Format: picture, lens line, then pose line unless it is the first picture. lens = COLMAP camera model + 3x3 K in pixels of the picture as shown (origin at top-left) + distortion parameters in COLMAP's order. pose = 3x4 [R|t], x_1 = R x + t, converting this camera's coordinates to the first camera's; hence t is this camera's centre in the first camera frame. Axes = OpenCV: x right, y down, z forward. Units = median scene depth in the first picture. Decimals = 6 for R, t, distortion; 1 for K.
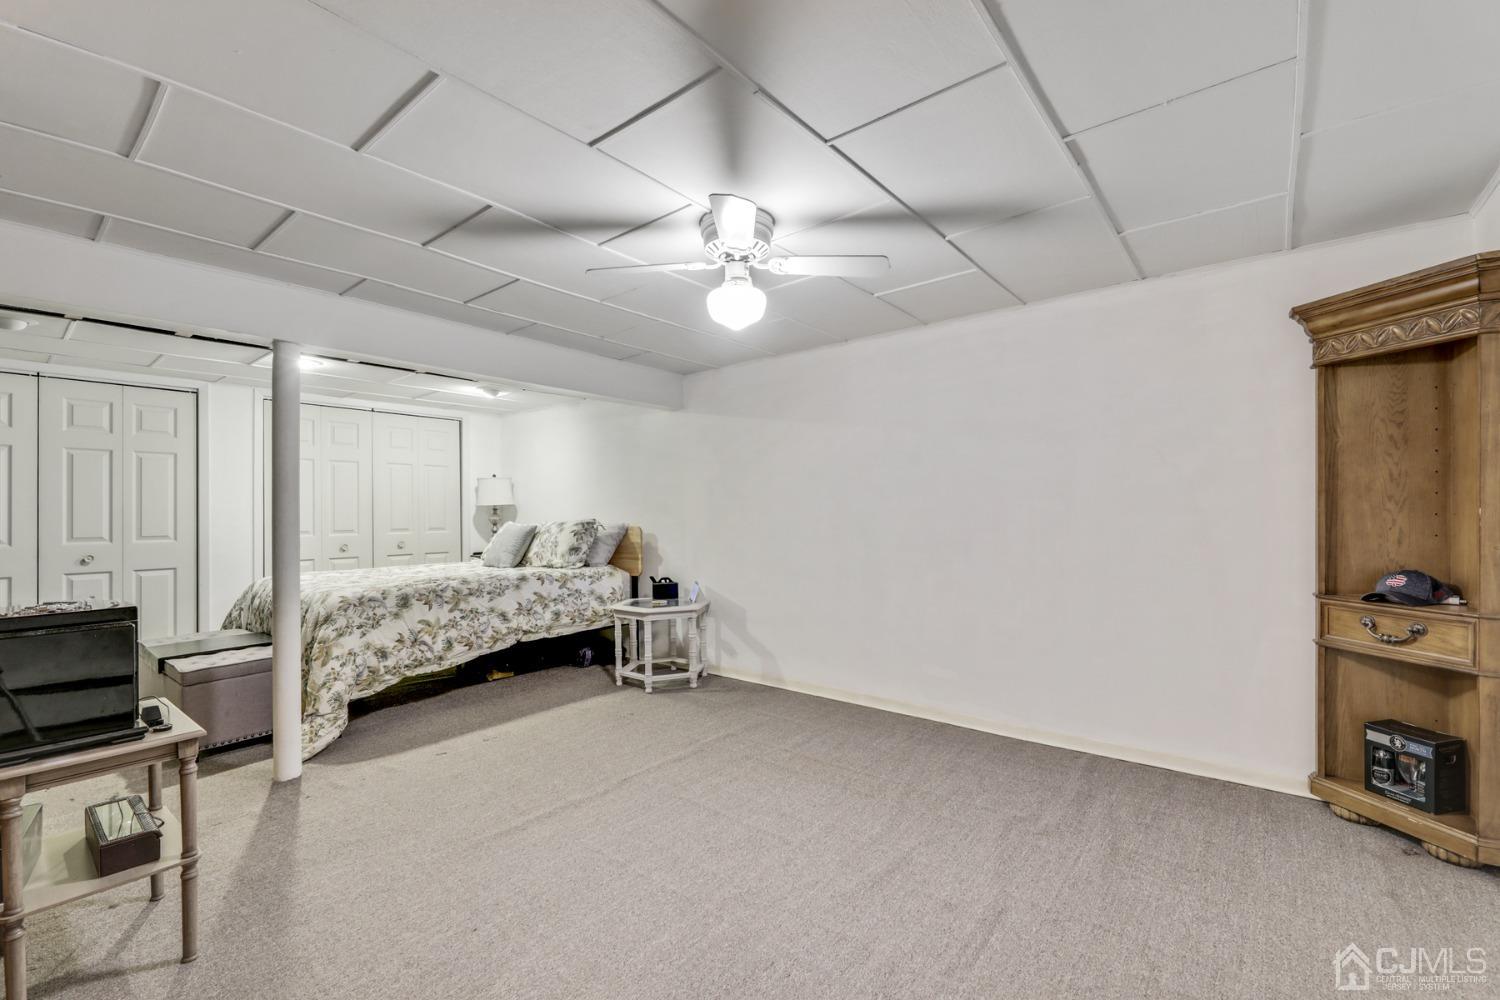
lens RADIAL K [[638.8, 0, 744.8], [0, 638.8, 505.6], [0, 0, 1]] dist [-0.001734, -0.000028]
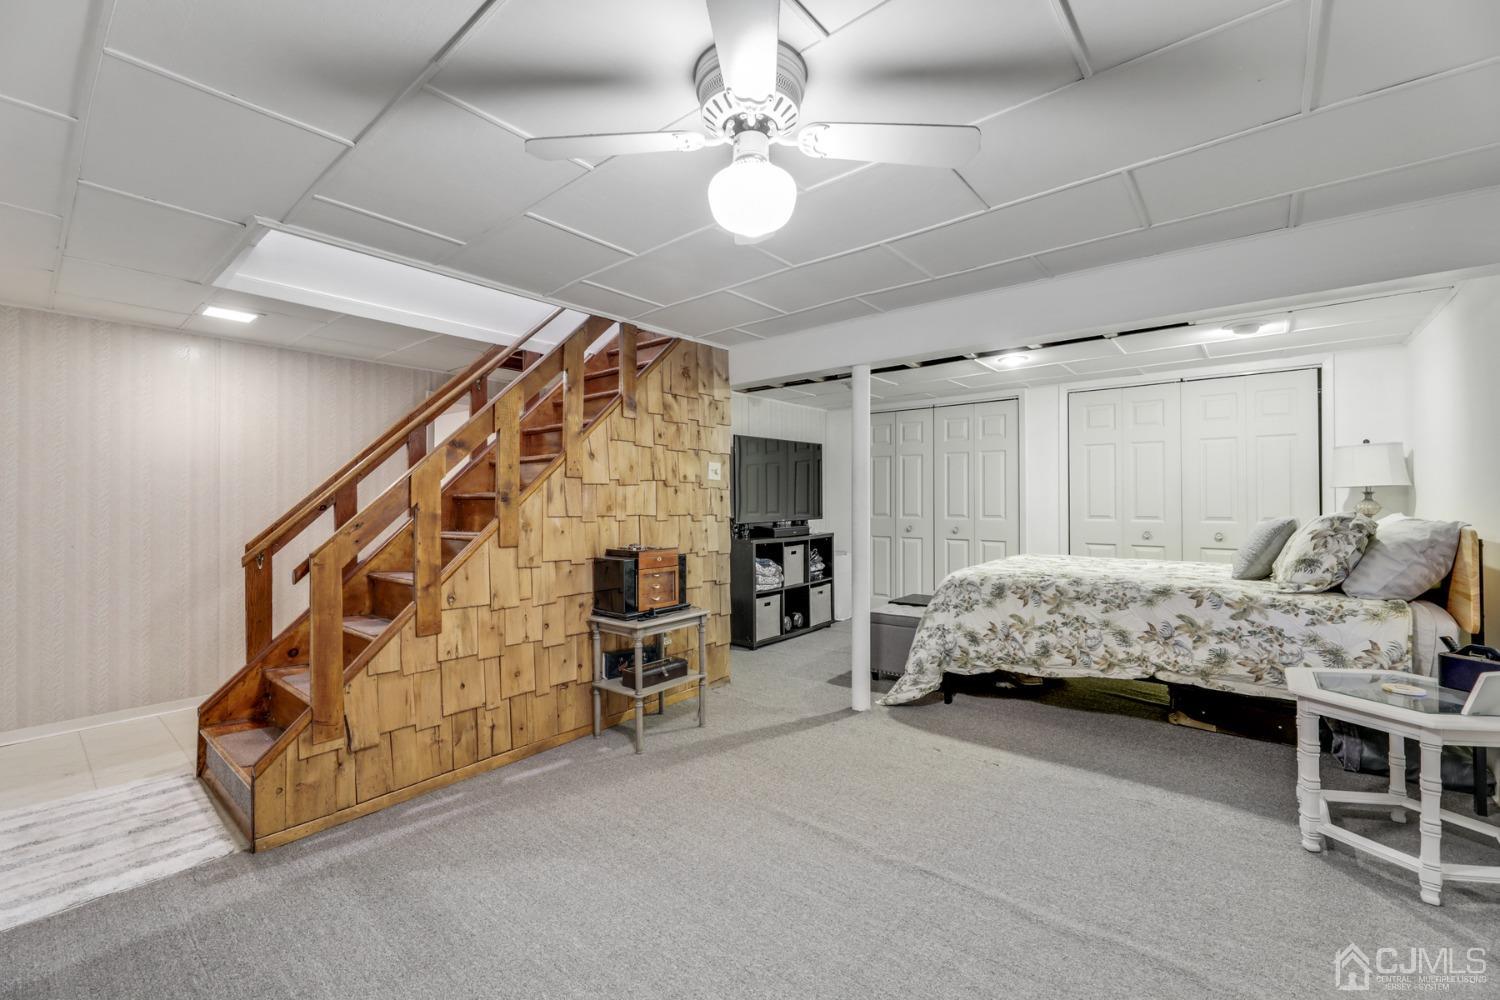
lens RADIAL K [[608.4, 0, 745.4], [0, 608.4, 500.2], [0, 0, 1]] dist [-0.002100, -0.001467]
pose [[-0.003421, 0.010367, -0.999940, 0.350418], [0.014148, 0.999847, 0.010317, -0.002650], [0.999894, -0.014112, -0.003567, 0.561525]]
